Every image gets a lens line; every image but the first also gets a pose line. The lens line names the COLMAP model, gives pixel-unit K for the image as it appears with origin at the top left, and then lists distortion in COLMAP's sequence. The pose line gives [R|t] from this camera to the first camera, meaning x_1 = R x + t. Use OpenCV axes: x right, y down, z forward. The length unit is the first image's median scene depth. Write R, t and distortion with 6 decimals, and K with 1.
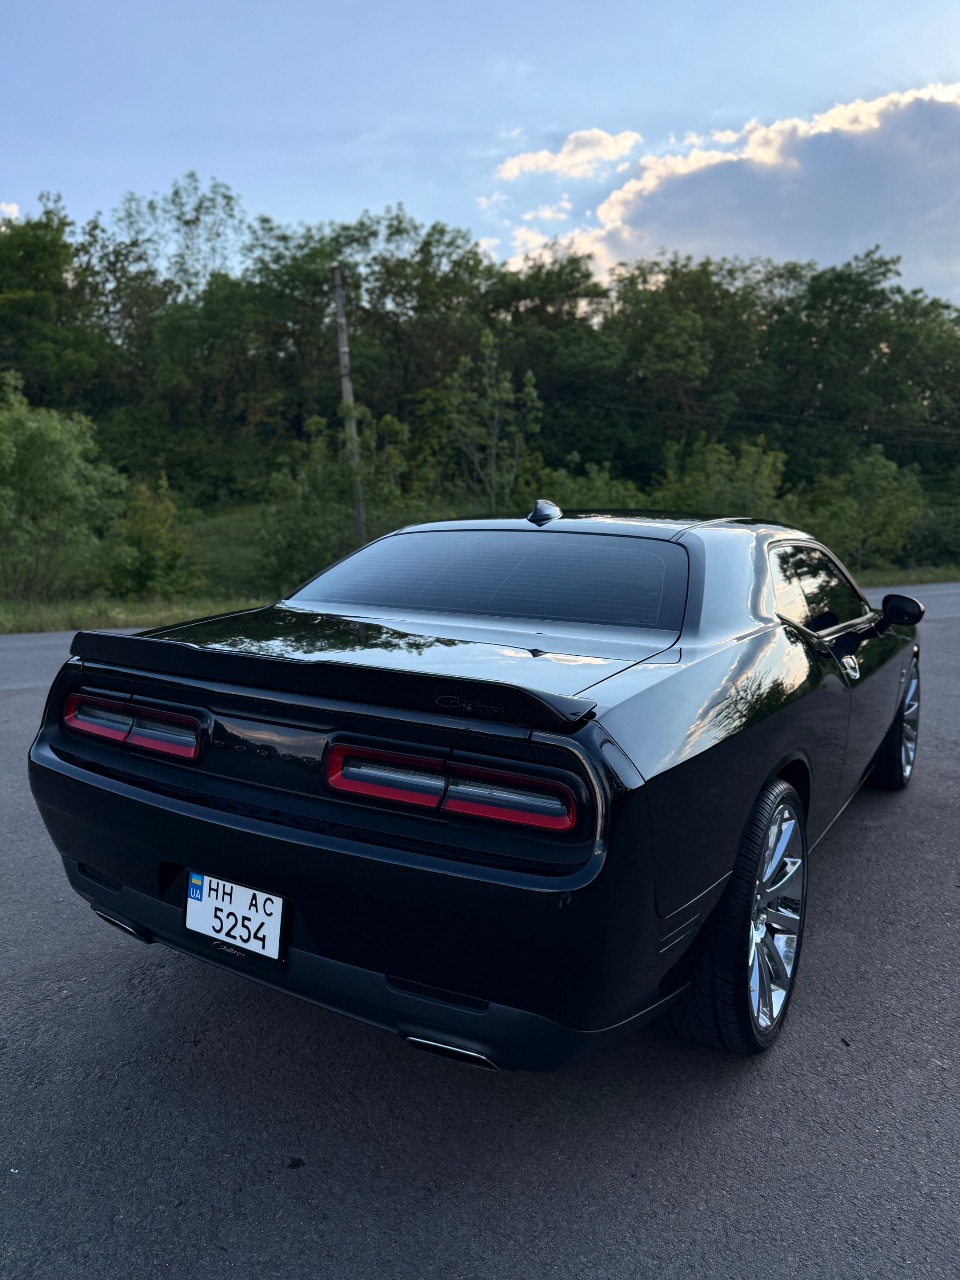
lens RADIAL K [[918.9, 0, 459.4], [0, 918.9, 636.1], [0, 0, 1]] dist [0.026702, -0.034301]
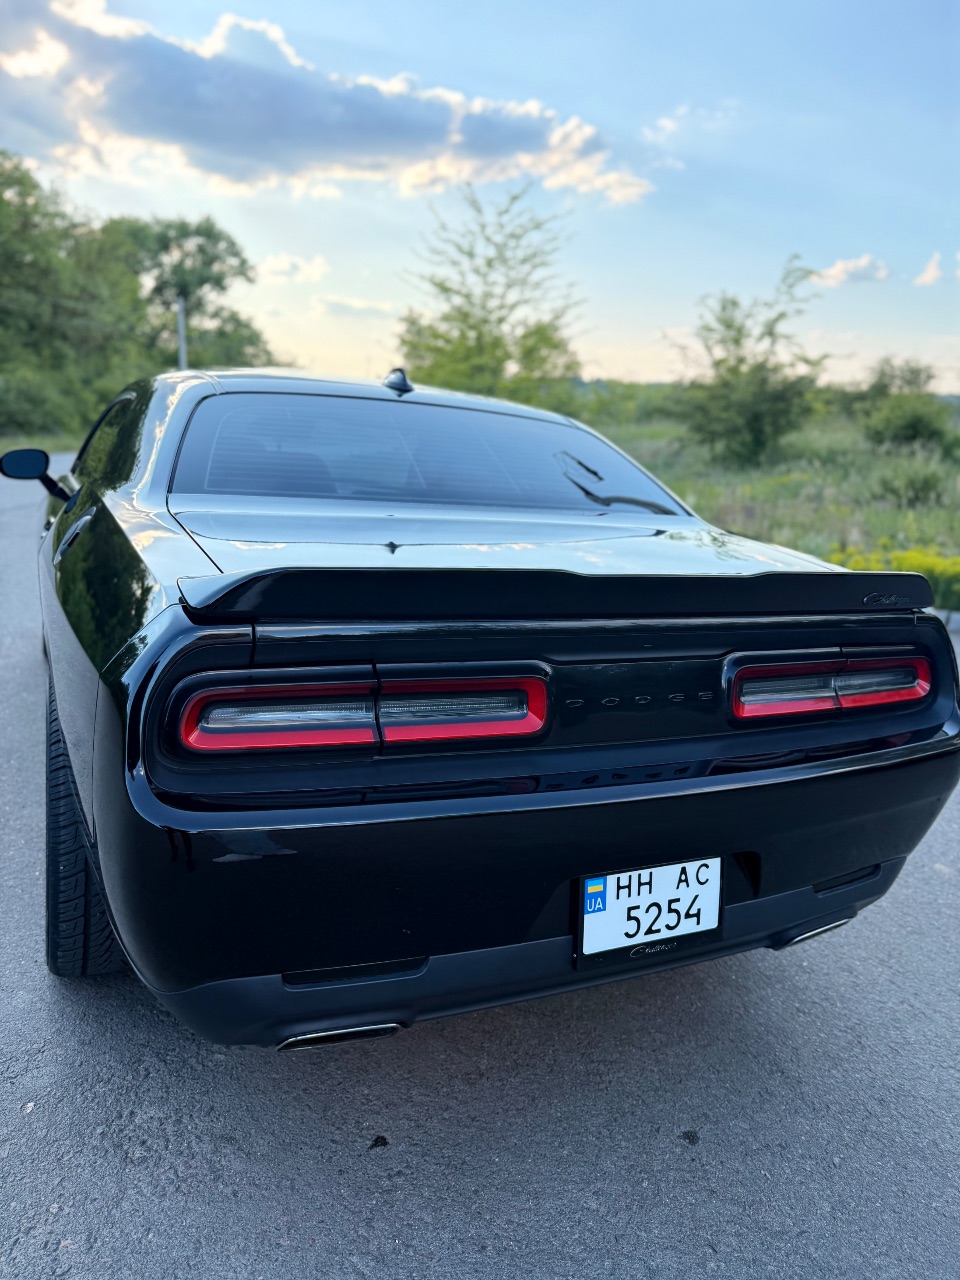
lens RADIAL K [[918.9, 0, 492.1], [0, 918.9, 645.4], [0, 0, 1]] dist [0.026702, -0.034301]
pose [[0.522629, -0.160577, 0.837302, -0.662202], [0.034046, 0.985250, 0.167699, -0.036856], [-0.851880, -0.059137, 0.520387, 0.508893]]
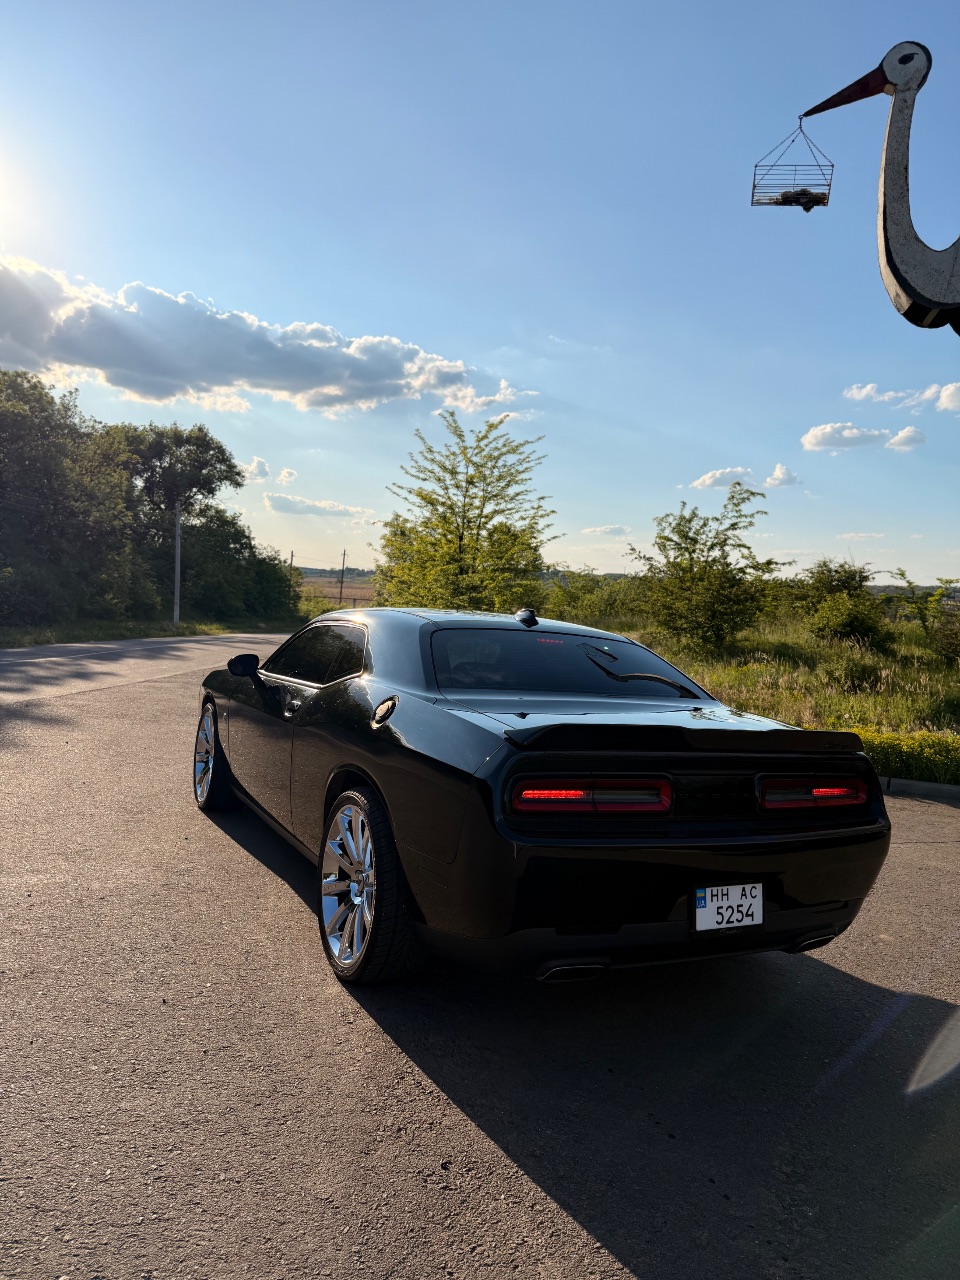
lens RADIAL K [[904.9, 0, 494.8], [0, 904.9, 635.6], [0, 0, 1]] dist [0.086168, -0.014529]
pose [[0.482997, 0.019465, 0.875406, -1.215081], [0.032574, 0.998661, -0.040178, -0.060787], [-0.875016, 0.047922, 0.481716, 0.423388]]
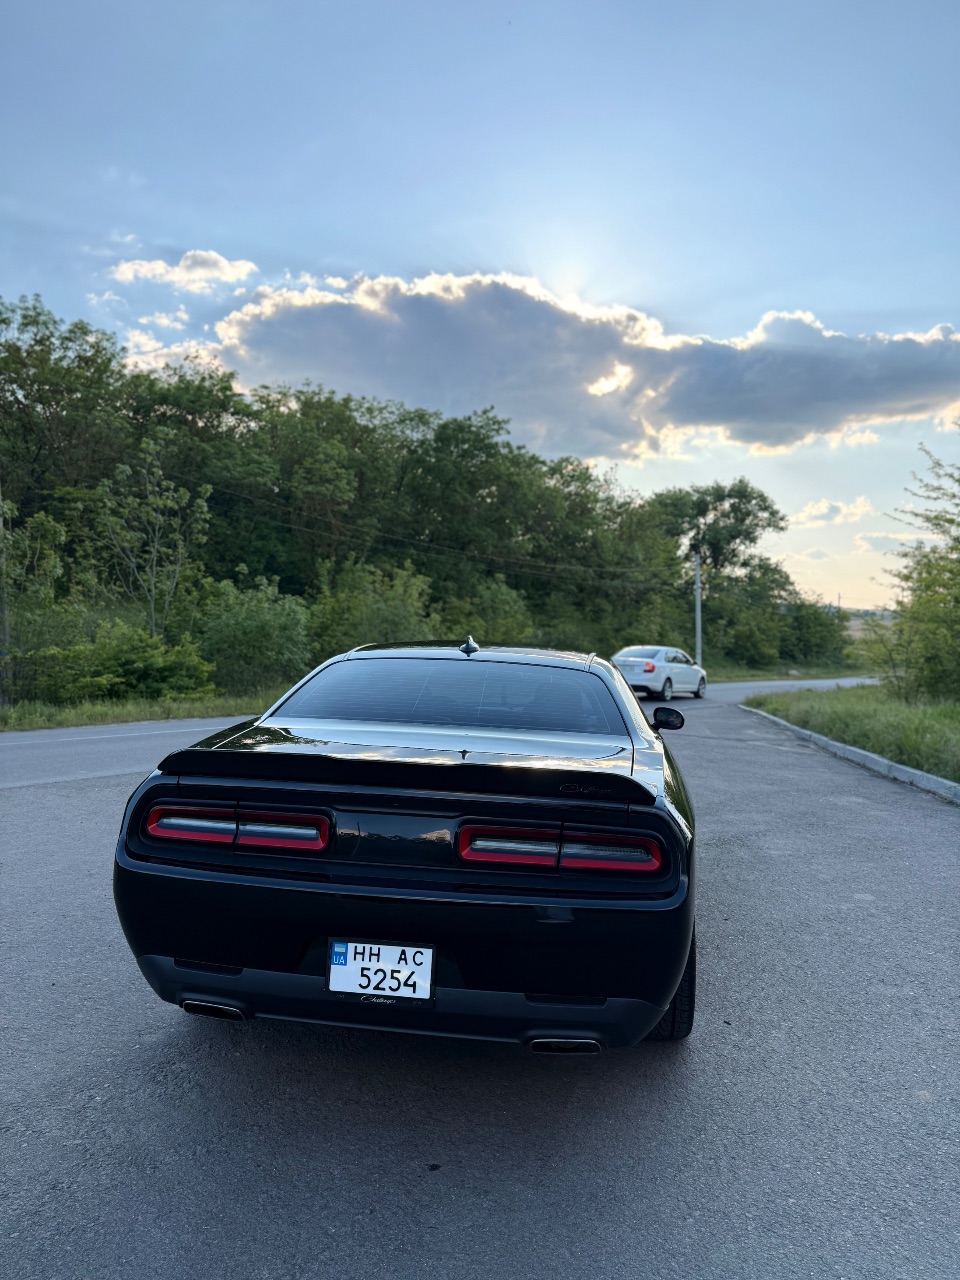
lens RADIAL K [[918.9, 0, 479.7], [0, 918.9, 638.2], [0, 0, 1]] dist [0.026702, -0.034301]
pose [[0.906025, 0.025598, 0.422448, -0.469150], [0.023125, 0.993684, -0.109808, -0.004691], [-0.422591, 0.109257, 0.899711, -0.166019]]
